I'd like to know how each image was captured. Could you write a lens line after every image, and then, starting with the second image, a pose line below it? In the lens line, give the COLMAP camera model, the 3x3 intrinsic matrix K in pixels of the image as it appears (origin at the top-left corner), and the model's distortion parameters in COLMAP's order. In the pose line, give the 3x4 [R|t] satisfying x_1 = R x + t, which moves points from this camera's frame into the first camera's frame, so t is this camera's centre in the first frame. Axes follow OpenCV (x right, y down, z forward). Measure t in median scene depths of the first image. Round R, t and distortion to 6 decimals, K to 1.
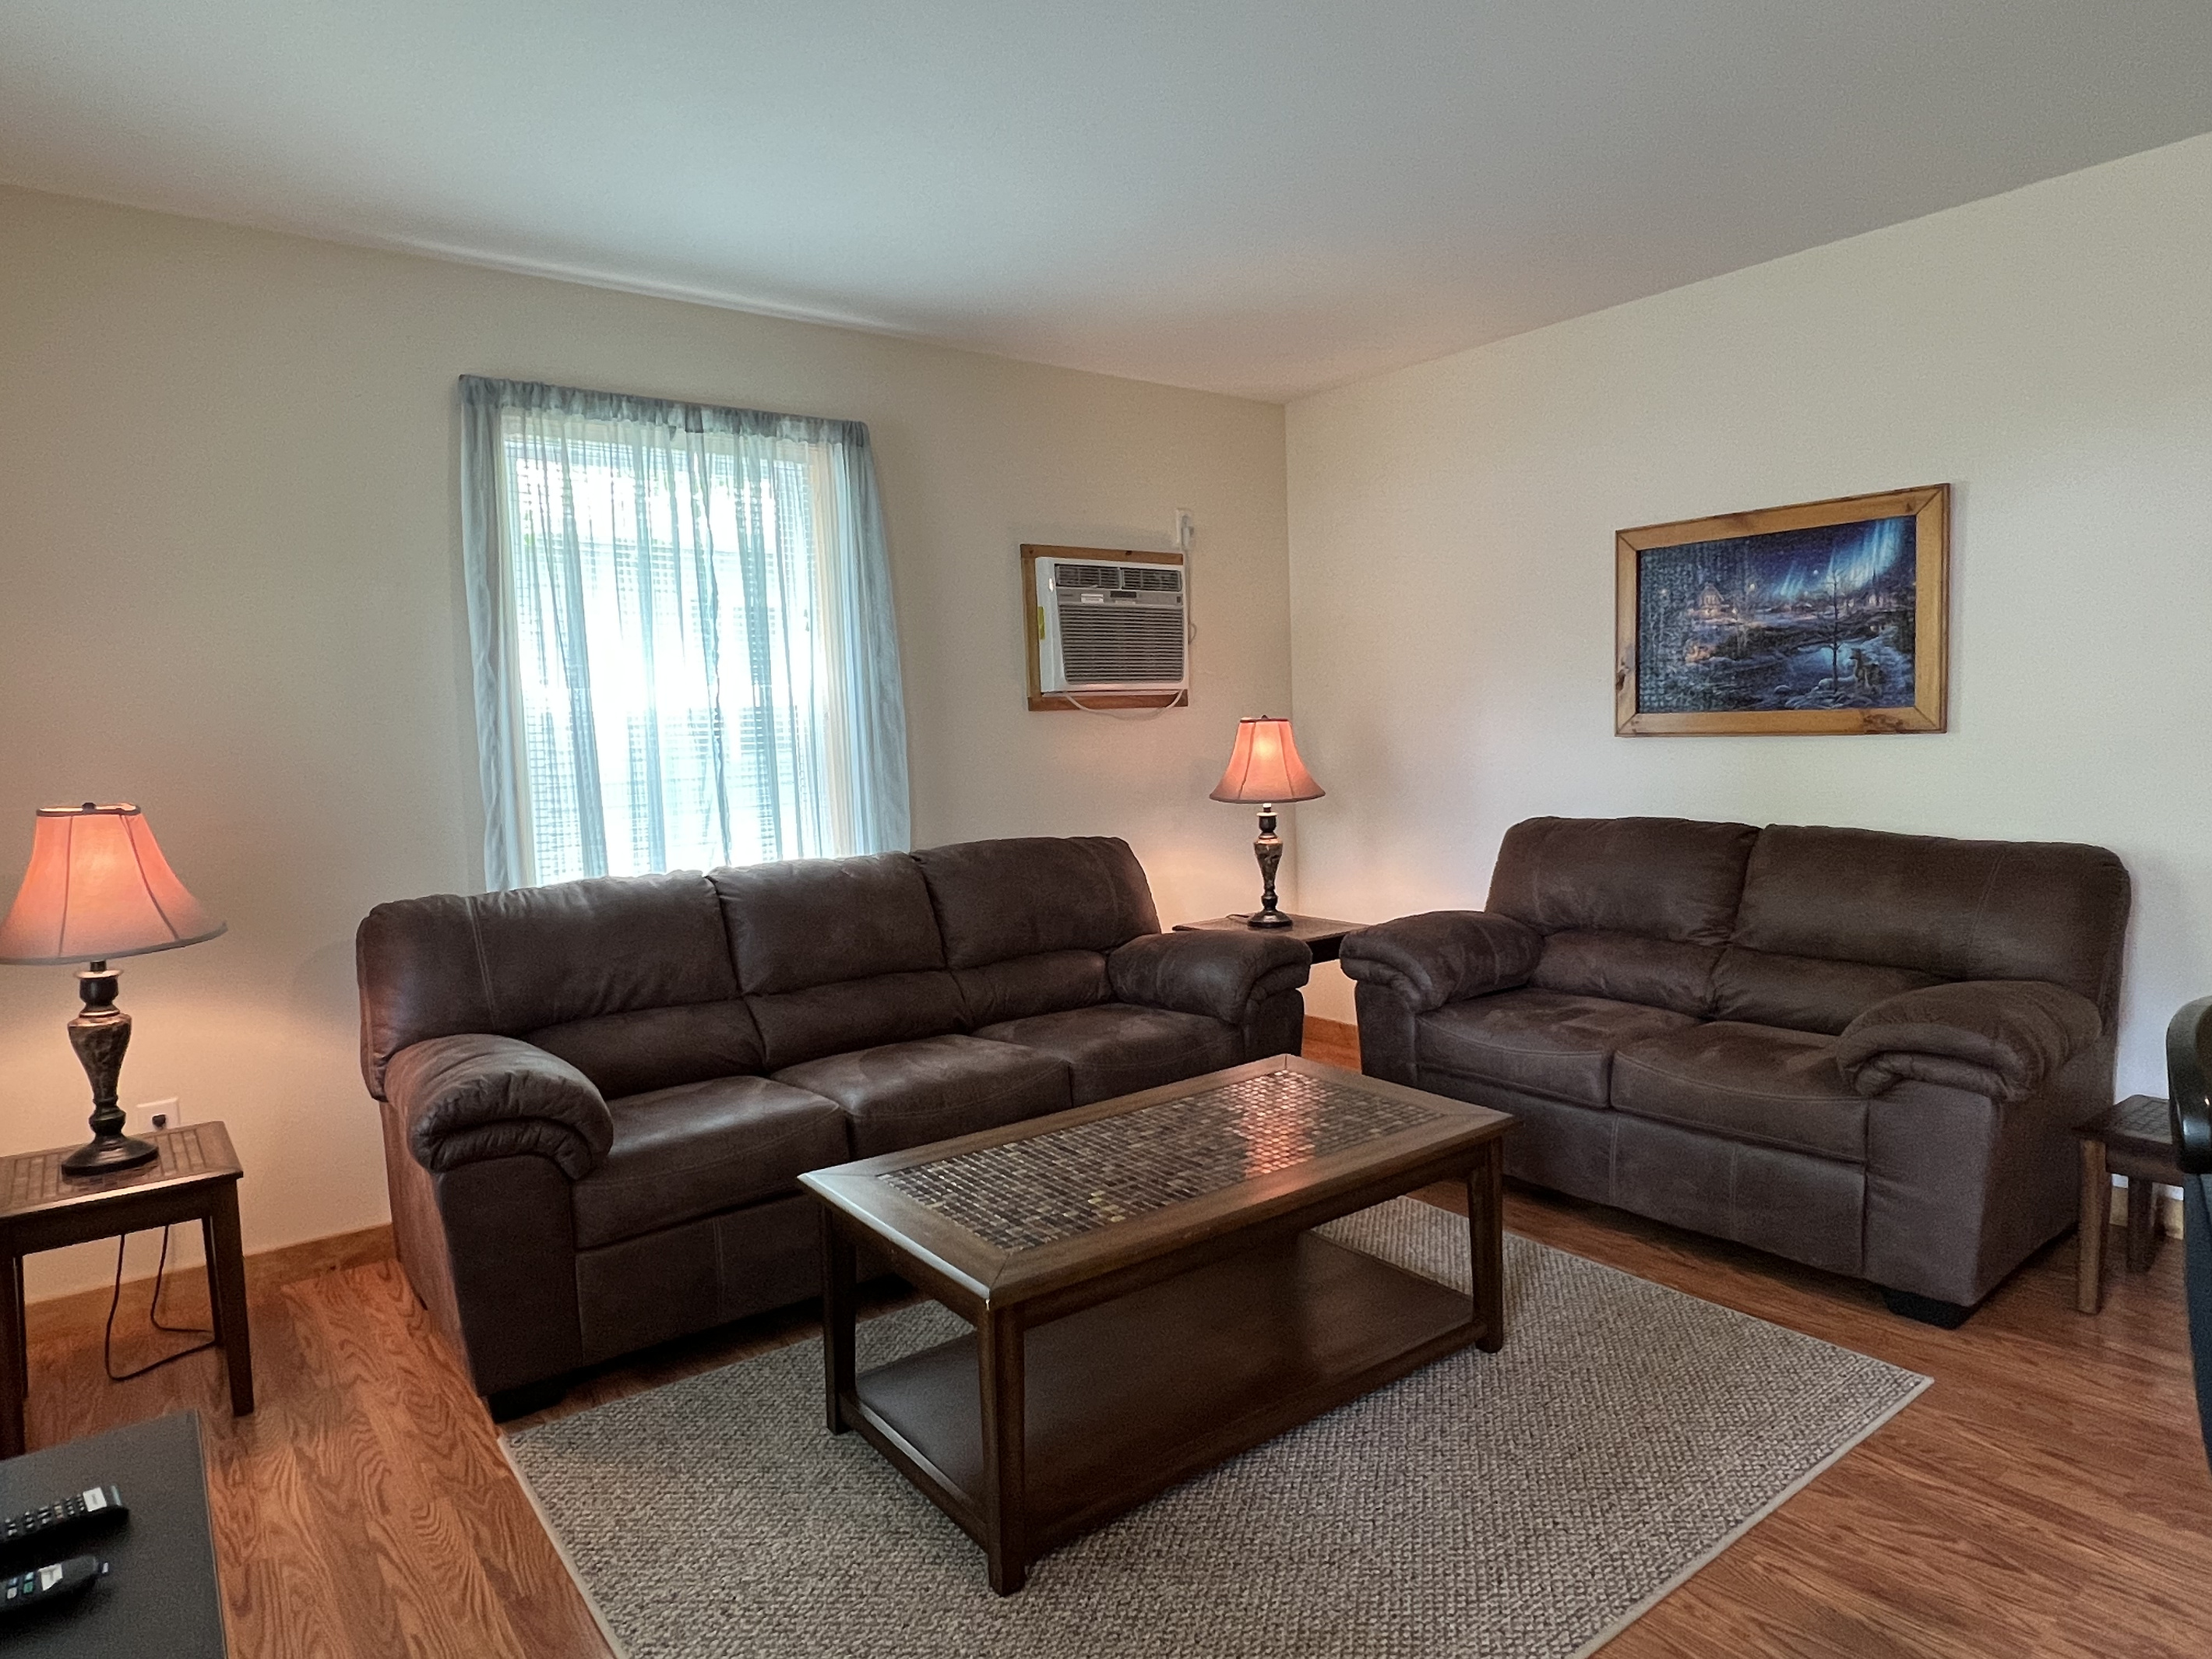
lens RADIAL K [[1320.7, 0, 1103.1], [0, 1320.7, 834.2], [0, 0, 1]] dist [0.013245, -0.016732]
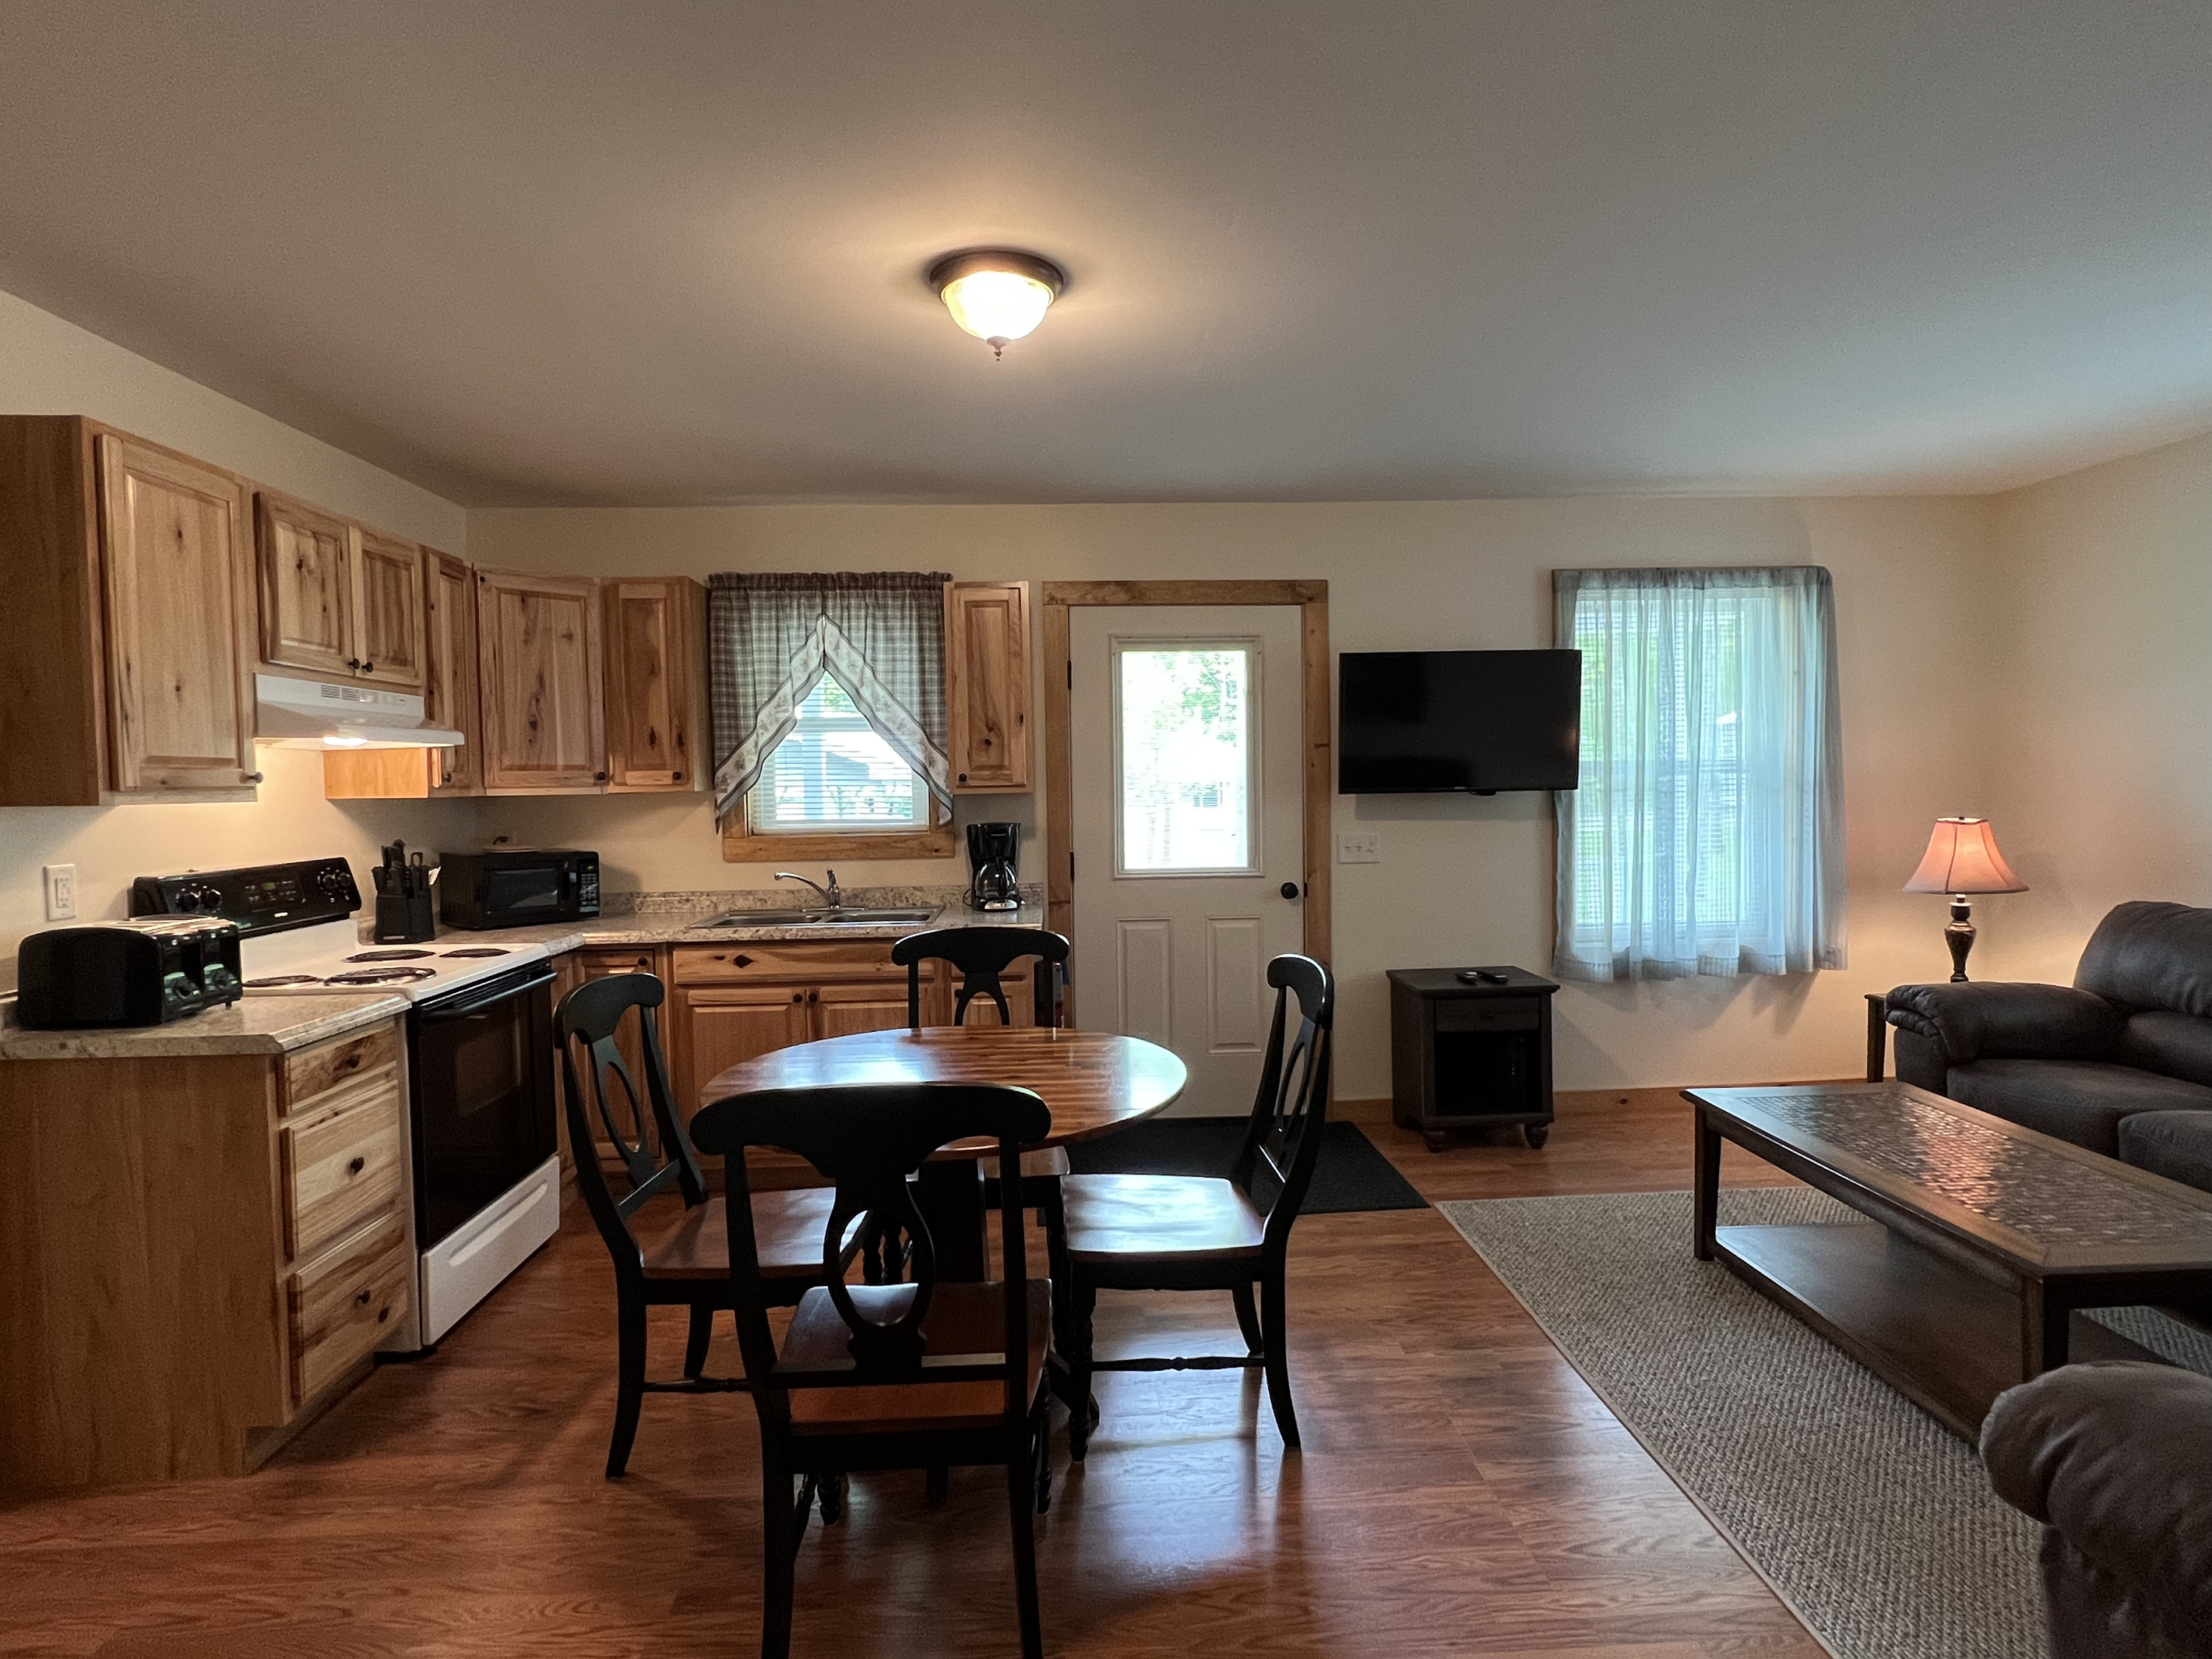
lens RADIAL K [[1163.5, 0, 1100.9], [0, 1163.5, 839.3], [0, 0, 1]] dist [0.000415, -0.000652]
pose [[-0.570431, 0.089616, -0.816442, 0.863086], [-0.032003, 0.990850, 0.131120, -0.109823], [0.820722, 0.100924, -0.562343, 0.585616]]
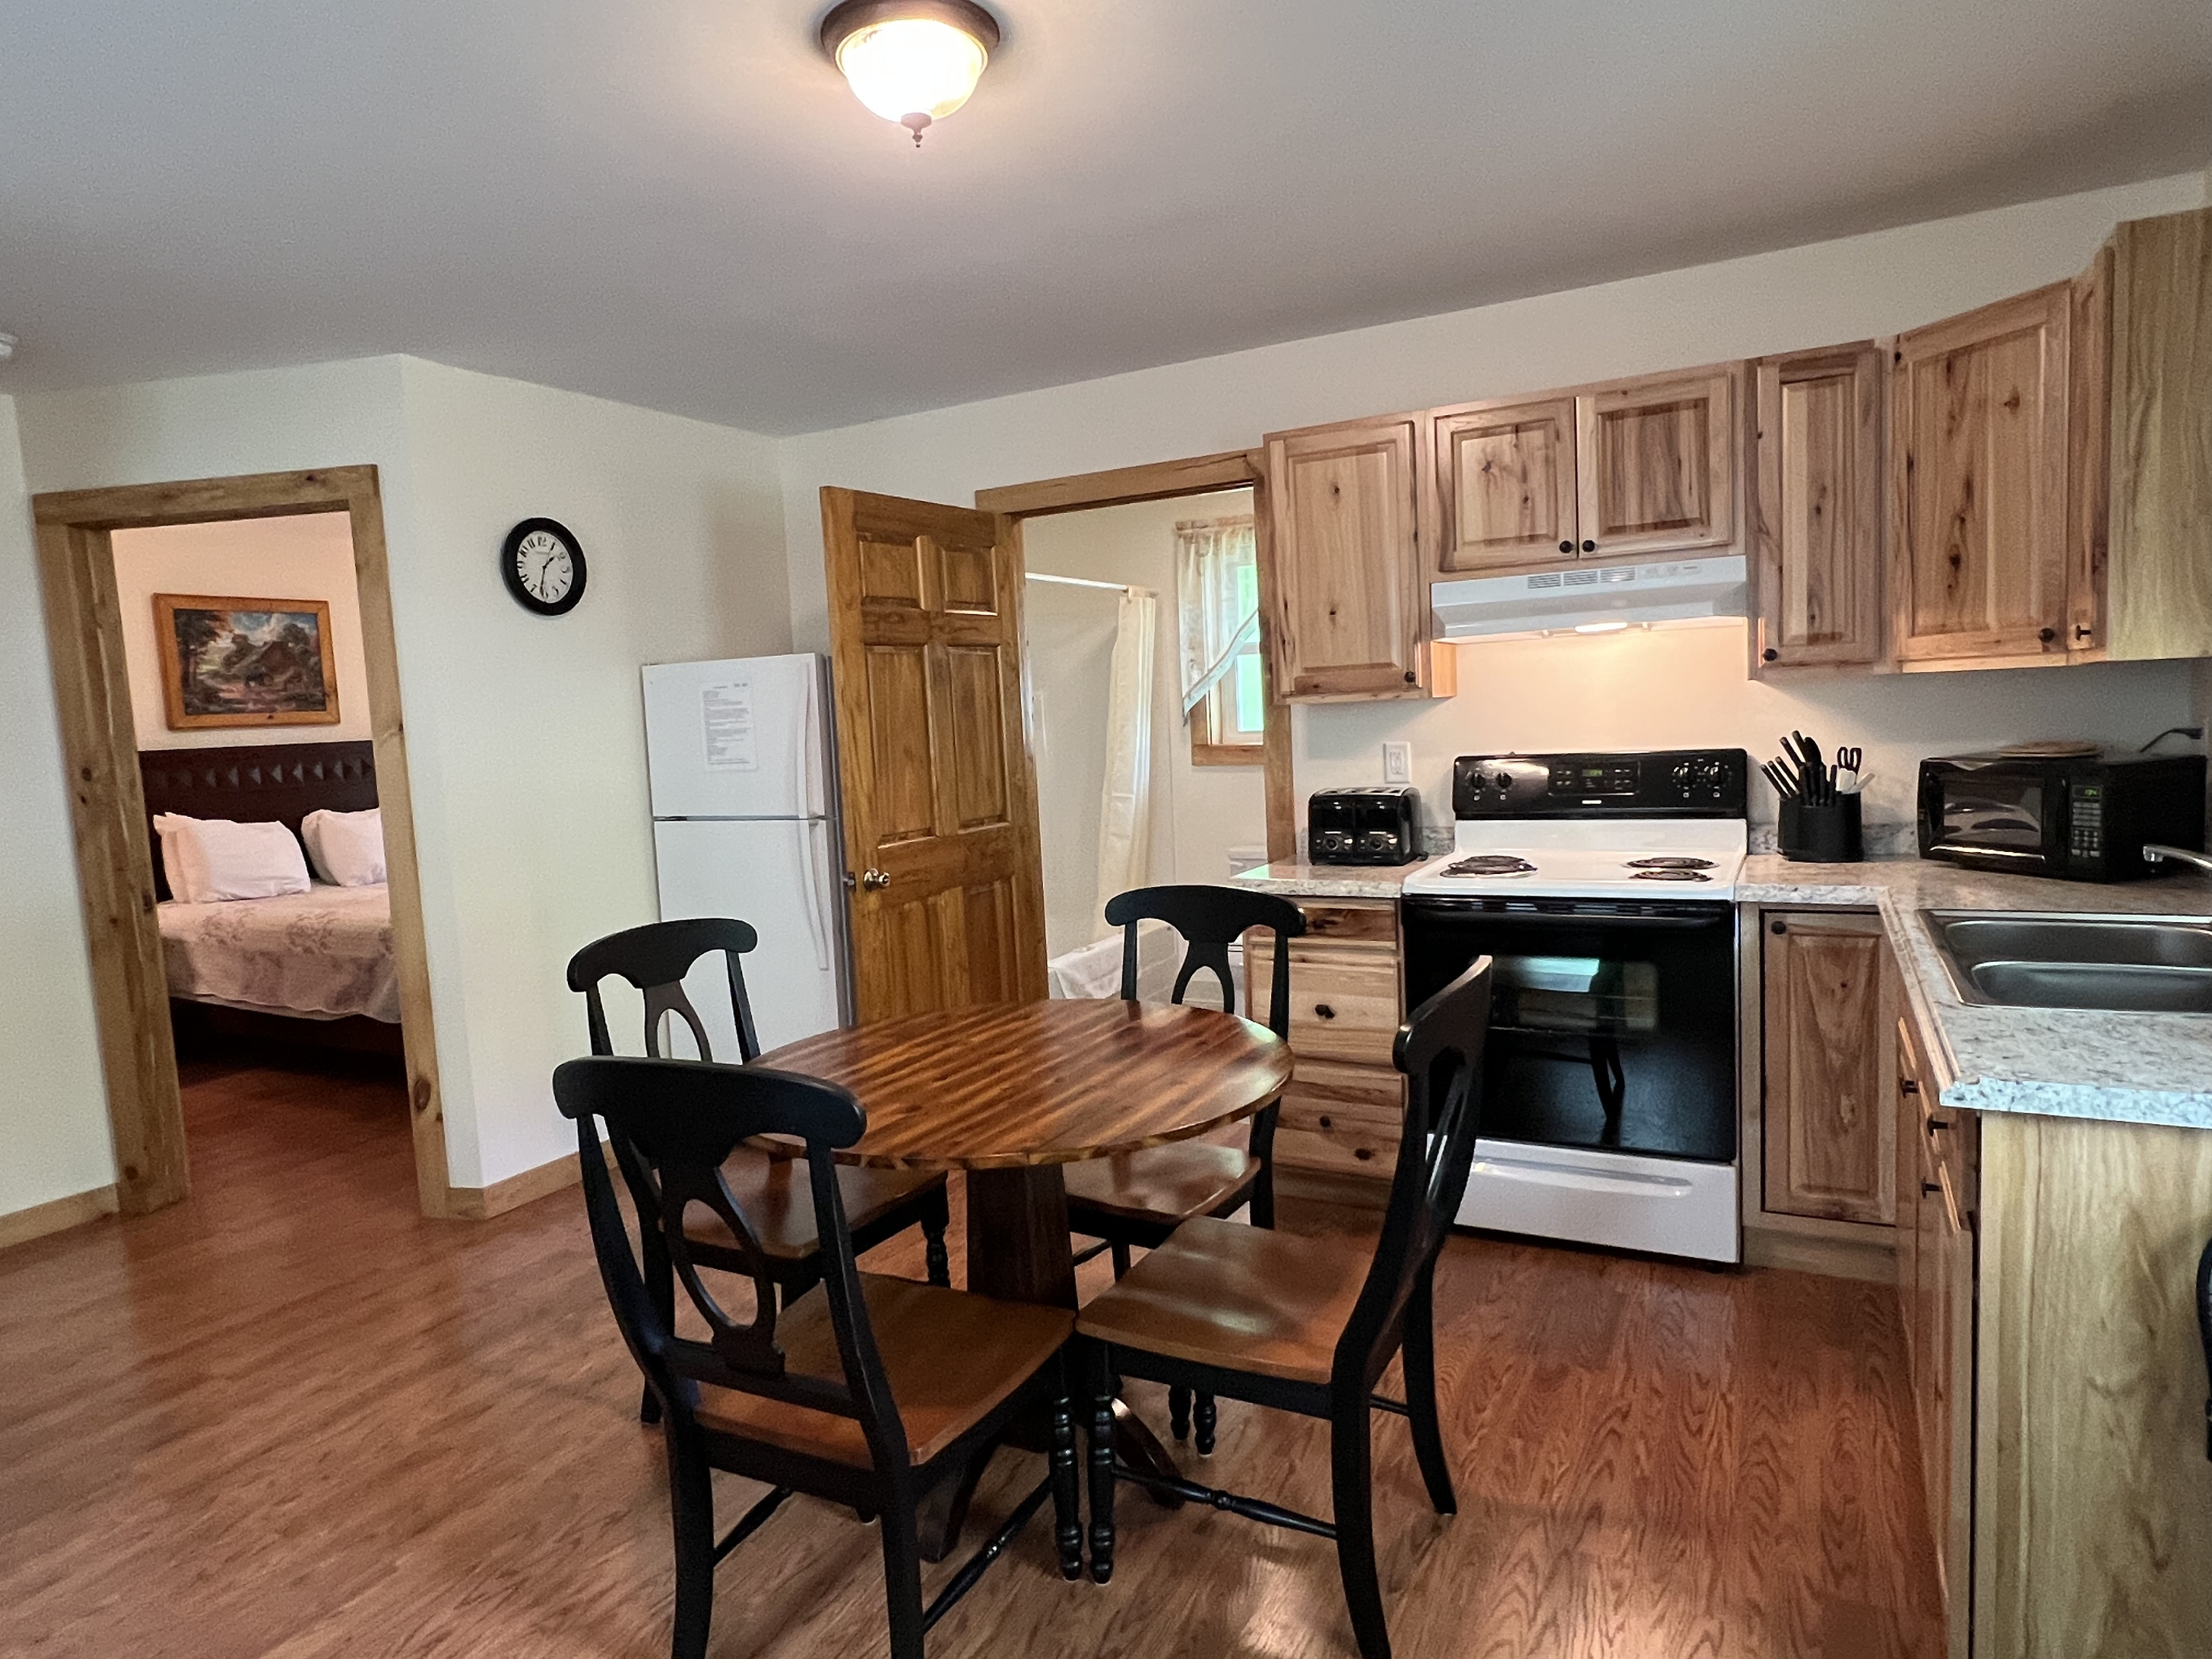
lens RADIAL K [[1320.7, 0, 1103.1], [0, 1320.7, 834.2], [0, 0, 1]] dist [0.013245, -0.016732]
pose [[-0.404393, -0.023936, 0.914272, -0.171027], [0.144318, 0.985463, 0.089633, -0.045079], [-0.903127, 0.168193, -0.395060, 0.351864]]
